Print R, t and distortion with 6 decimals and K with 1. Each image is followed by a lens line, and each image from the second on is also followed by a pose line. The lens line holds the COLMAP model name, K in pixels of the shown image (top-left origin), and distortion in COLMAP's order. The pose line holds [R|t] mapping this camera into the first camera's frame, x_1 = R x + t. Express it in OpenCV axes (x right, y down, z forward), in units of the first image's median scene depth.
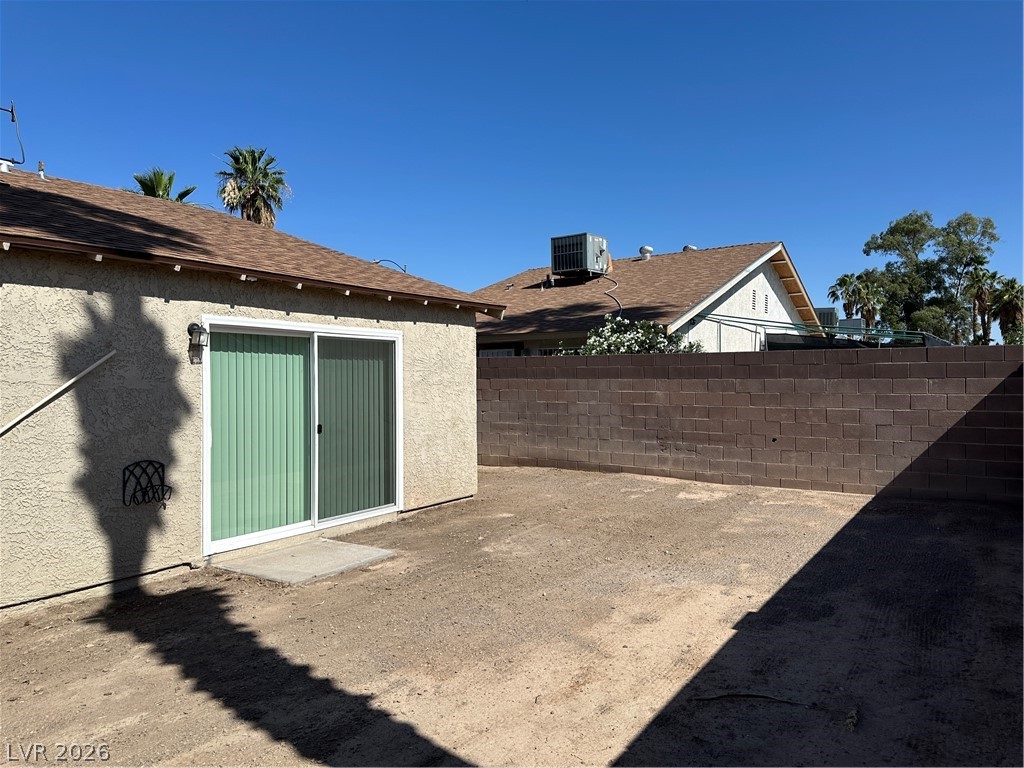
lens RADIAL K [[709.9, 0, 498.9], [0, 709.9, 378.7], [0, 0, 1]] dist [0.096013, -0.080081]
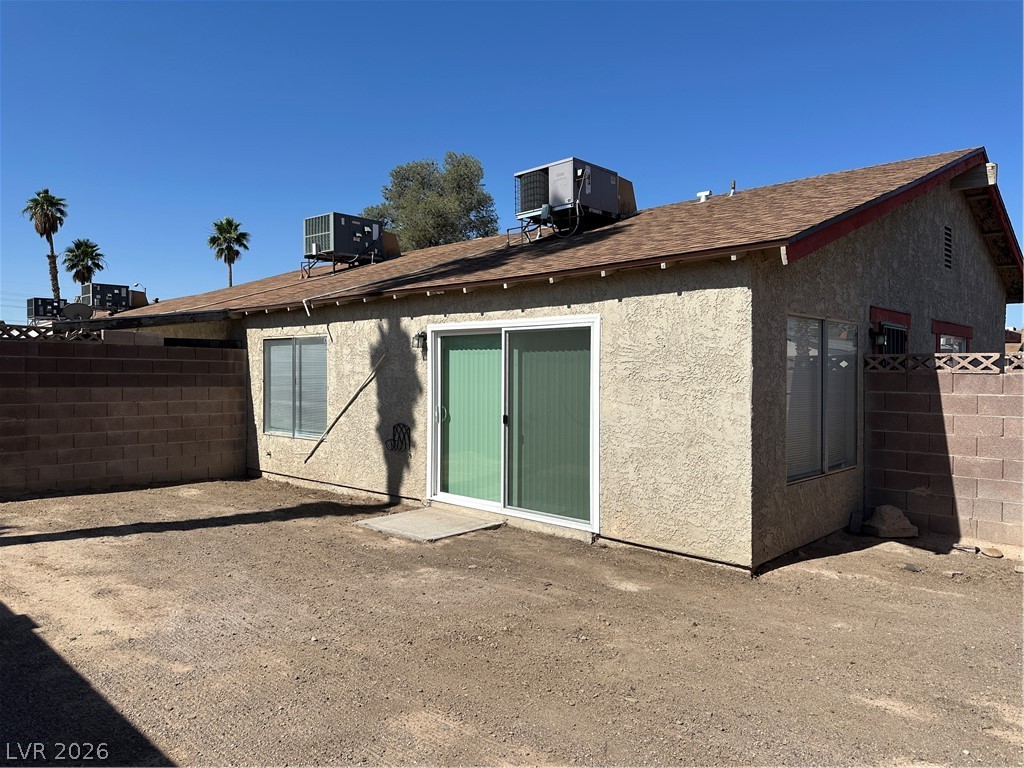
lens RADIAL K [[709.9, 0, 498.9], [0, 709.9, 378.7], [0, 0, 1]] dist [0.096013, -0.080081]
pose [[-0.171984, 0.017915, -0.984937, 0.934910], [-0.000797, 0.999832, 0.018325, -0.010203], [0.985099, 0.003936, -0.171941, 1.403072]]
